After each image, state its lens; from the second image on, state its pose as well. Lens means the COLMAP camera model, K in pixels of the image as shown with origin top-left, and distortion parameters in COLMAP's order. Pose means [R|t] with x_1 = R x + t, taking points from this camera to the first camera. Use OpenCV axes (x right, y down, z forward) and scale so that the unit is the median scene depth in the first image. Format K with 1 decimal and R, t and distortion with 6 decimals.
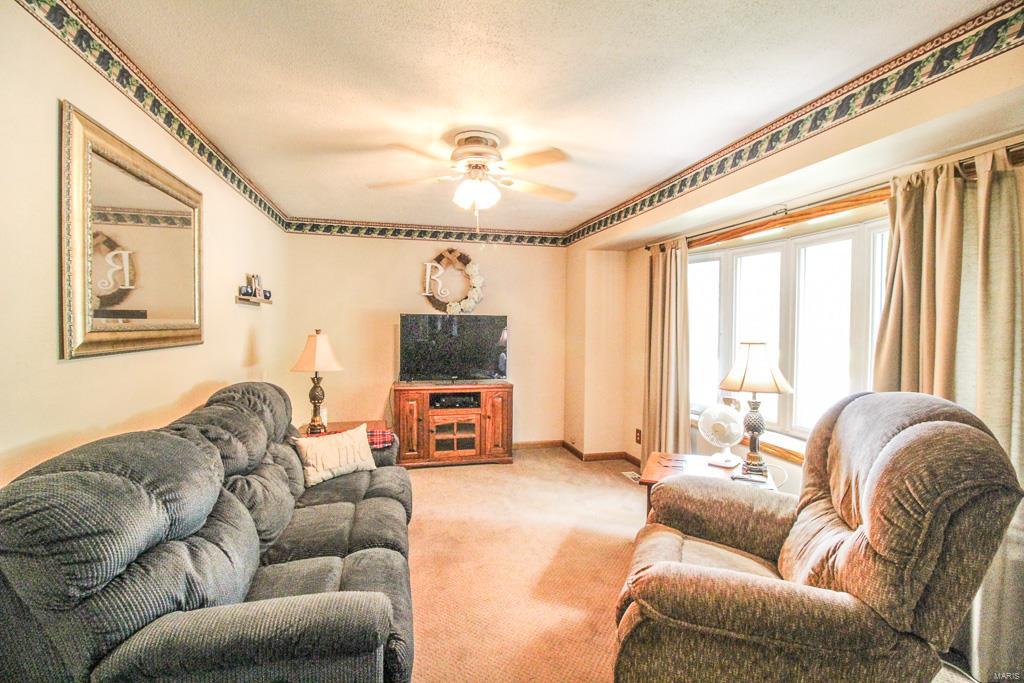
lens RADIAL K [[475.2, 0, 511.6], [0, 475.2, 335.6], [0, 0, 1]] dist [-0.006762, -0.008231]
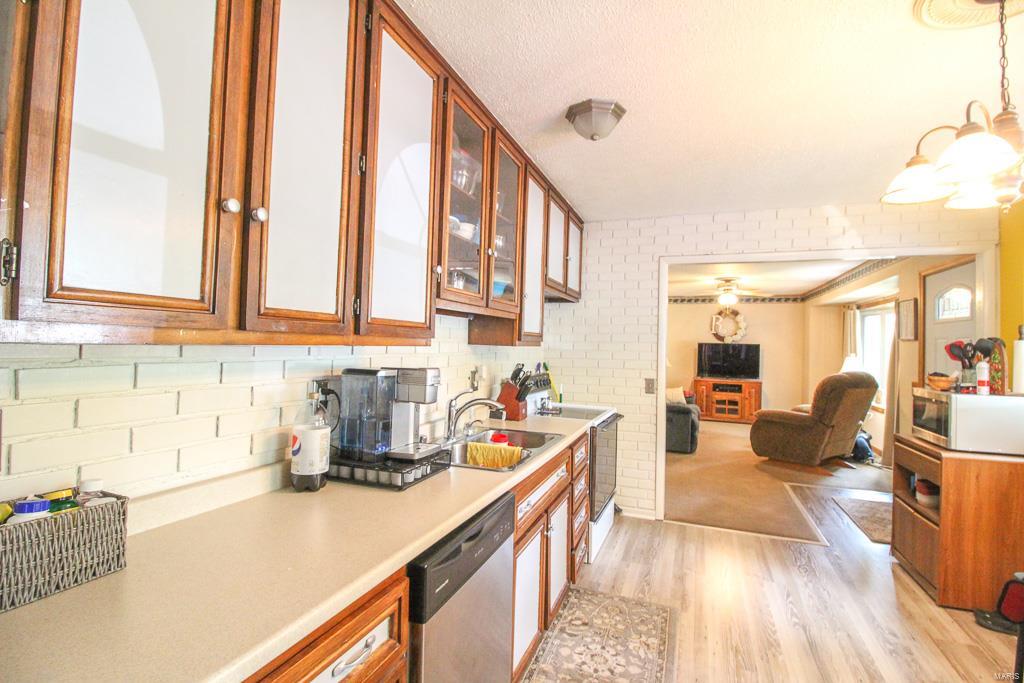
lens RADIAL K [[475.2, 0, 511.7], [0, 475.2, 338.6], [0, 0, 1]] dist [-0.006762, -0.008231]
pose [[0.820829, 0.005209, -0.571150, 0.437125], [-0.032273, 0.998784, -0.037273, 0.061172], [0.570261, 0.049028, 0.819999, -1.809000]]
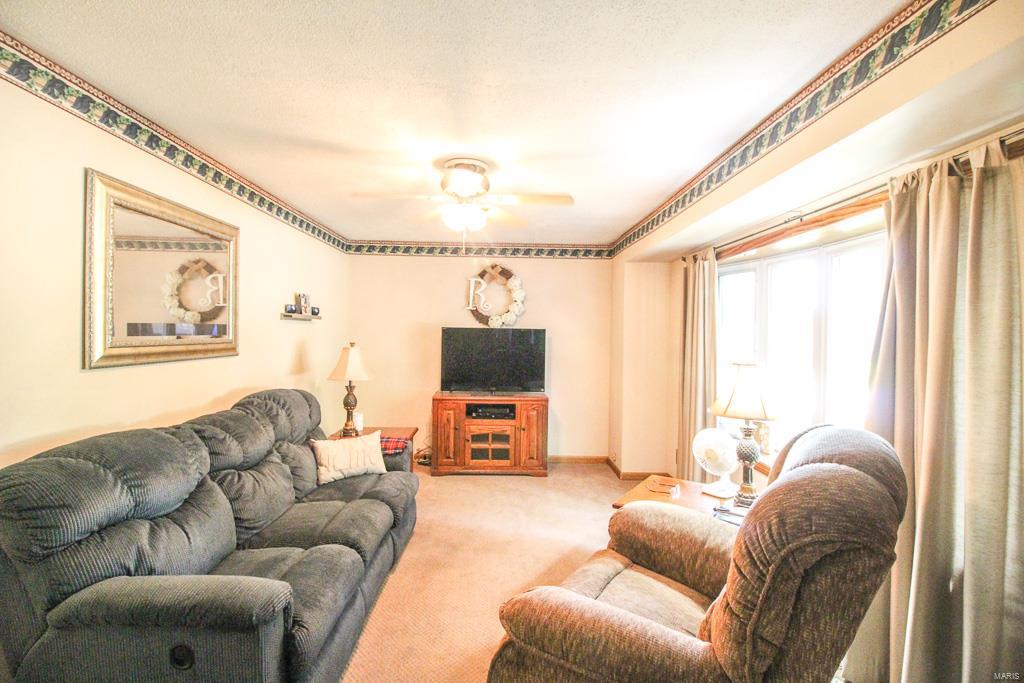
lens RADIAL K [[475.2, 0, 511.1], [0, 475.2, 335.0], [0, 0, 1]] dist [-0.006762, -0.008231]
pose [[0.975790, 0.006337, -0.218618, 0.250703], [-0.010791, 0.999758, -0.019186, -0.016837], [0.218443, 0.021081, 0.975622, 0.000060]]
